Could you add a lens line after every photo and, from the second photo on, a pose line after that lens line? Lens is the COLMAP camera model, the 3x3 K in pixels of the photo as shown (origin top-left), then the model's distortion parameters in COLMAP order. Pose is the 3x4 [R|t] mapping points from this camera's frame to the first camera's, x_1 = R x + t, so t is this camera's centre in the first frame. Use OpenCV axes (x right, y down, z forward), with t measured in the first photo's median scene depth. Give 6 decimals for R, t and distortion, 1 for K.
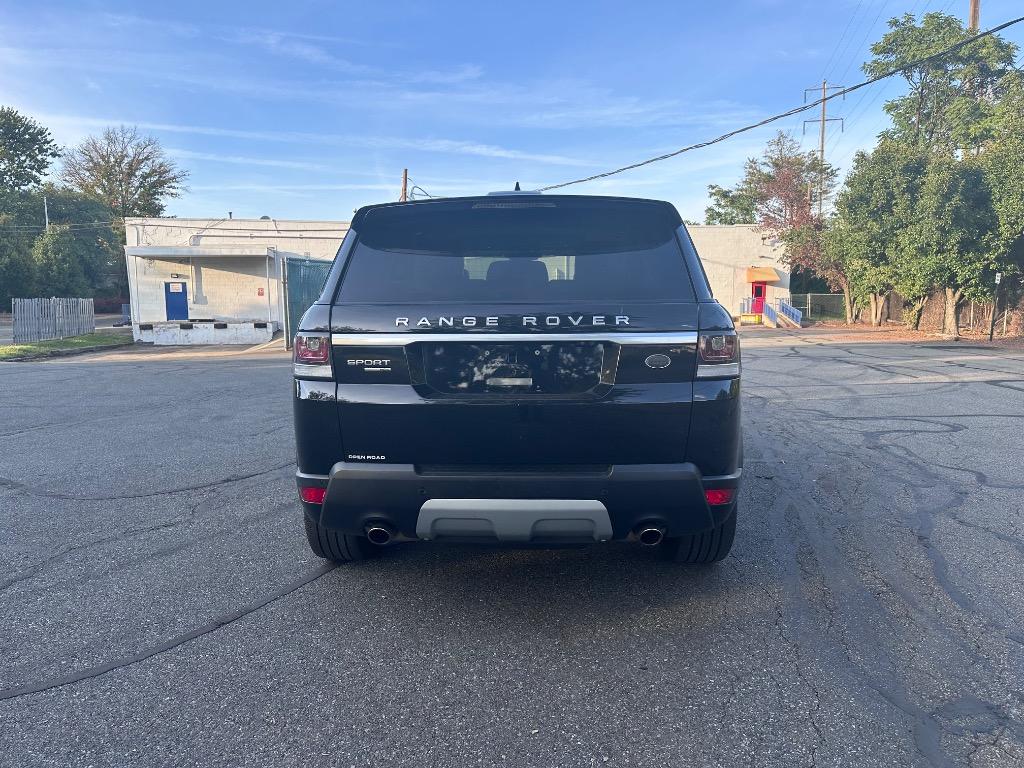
lens RADIAL K [[738.6, 0, 511.4], [0, 738.6, 393.6], [0, 0, 1]] dist [0.029990, -0.032552]
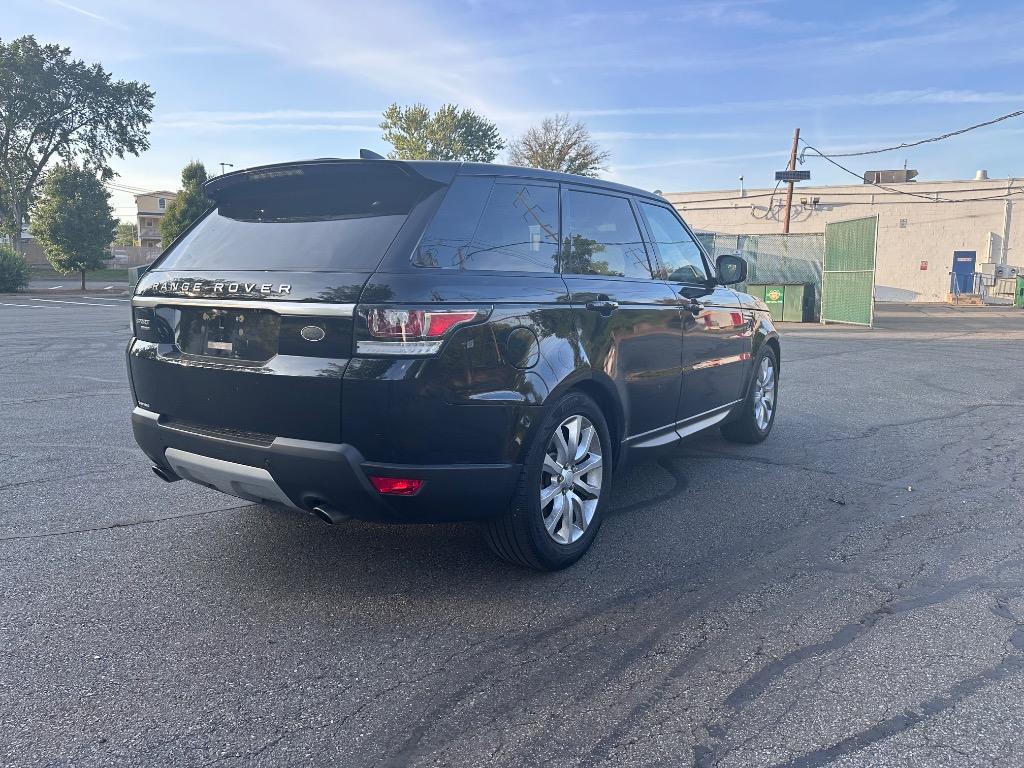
lens RADIAL K [[738.6, 0, 514.6], [0, 738.6, 381.8], [0, 0, 1]] dist [0.029990, -0.032552]
pose [[0.846368, 0.084638, -0.525831, 0.056671], [-0.073518, 0.996407, 0.042049, -0.002468], [0.527500, 0.003069, 0.849549, 0.019947]]
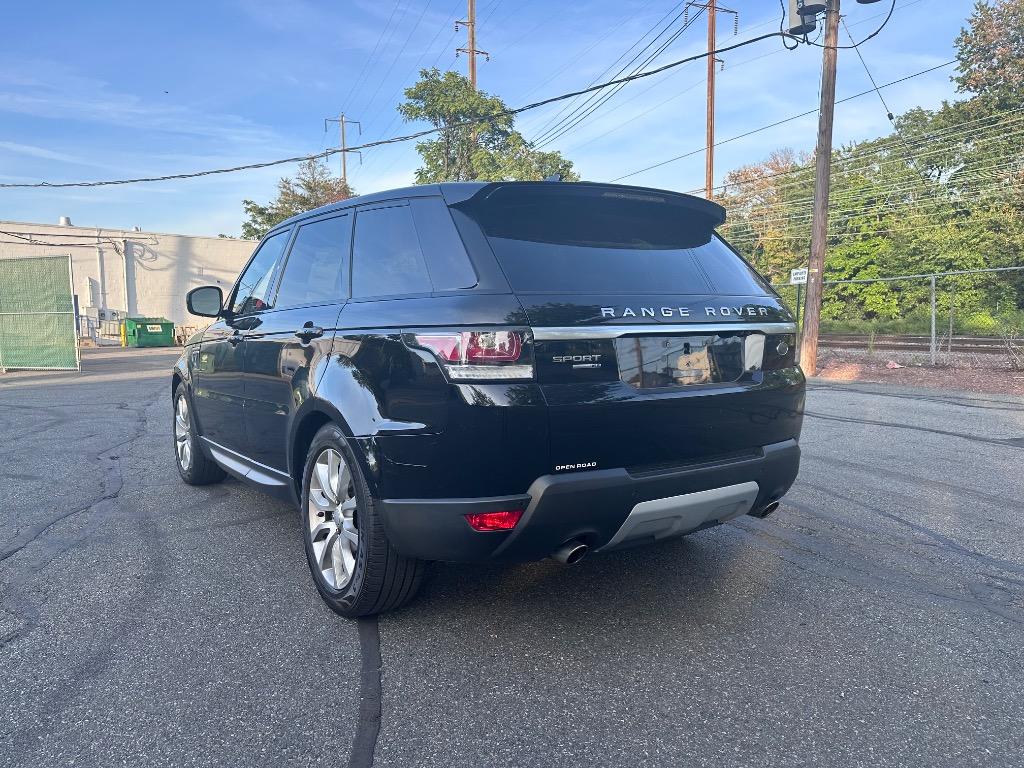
lens RADIAL K [[738.6, 0, 508.4], [0, 738.6, 394.1], [0, 0, 1]] dist [0.029990, -0.032552]
pose [[0.801446, -0.057748, 0.595273, -0.049254], [0.072983, 0.997332, -0.001509, -0.000269], [-0.593597, 0.044655, 0.803522, 0.021197]]
